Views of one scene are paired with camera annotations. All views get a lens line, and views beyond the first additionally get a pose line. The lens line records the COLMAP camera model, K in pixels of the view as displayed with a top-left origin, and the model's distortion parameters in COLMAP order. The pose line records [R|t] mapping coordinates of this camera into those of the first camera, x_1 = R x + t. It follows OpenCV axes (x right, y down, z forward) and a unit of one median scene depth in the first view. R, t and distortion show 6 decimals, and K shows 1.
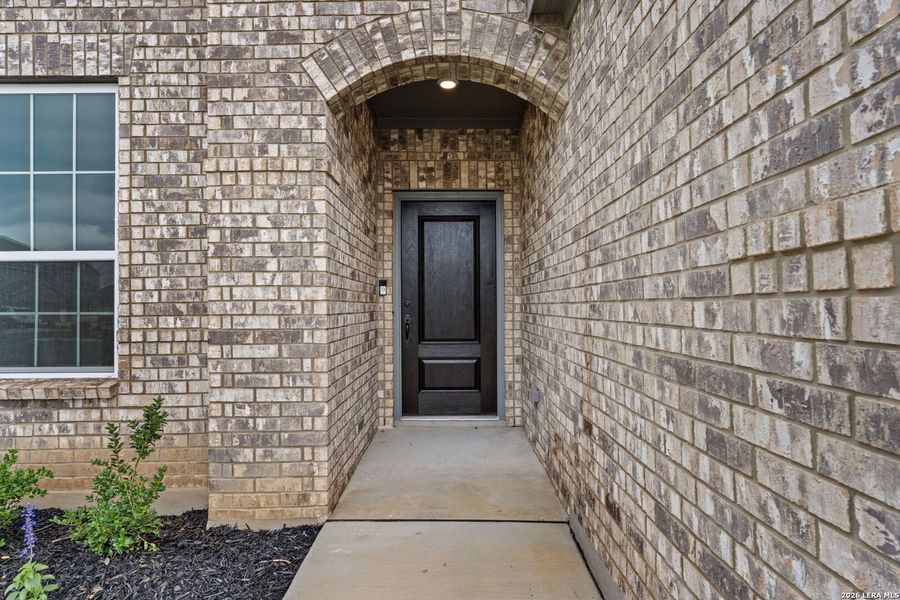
lens RADIAL K [[405.6, 0, 442.8], [0, 405.6, 300.5], [0, 0, 1]] dist [-0.000036, -0.000354]
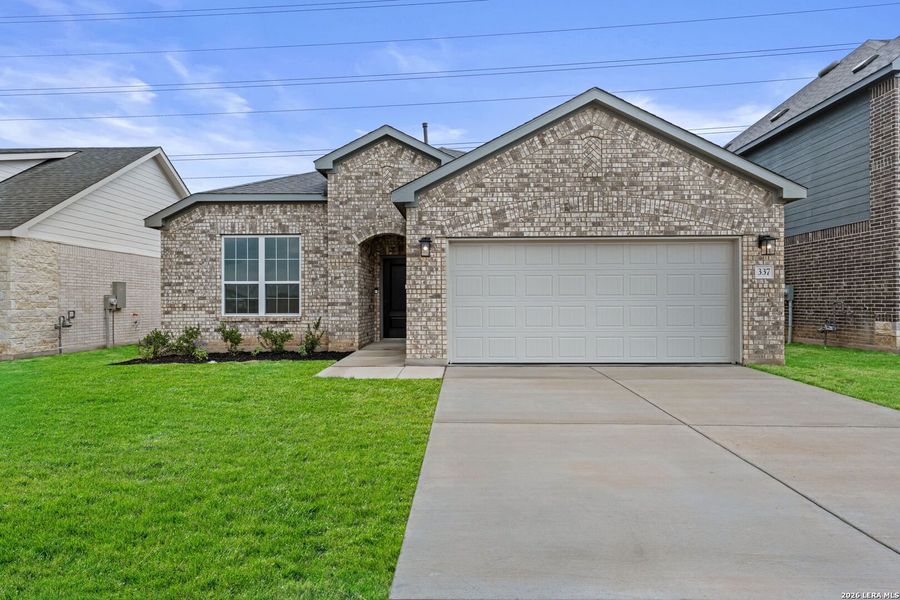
lens RADIAL K [[405.6, 0, 442.8], [0, 405.6, 300.5], [0, 0, 1]] dist [-0.000036, -0.000354]
pose [[0.999123, 0.002575, -0.041781, 0.645670], [-0.002302, 0.999976, 0.006586, 0.024403], [0.041797, -0.006484, 0.999105, -2.666623]]
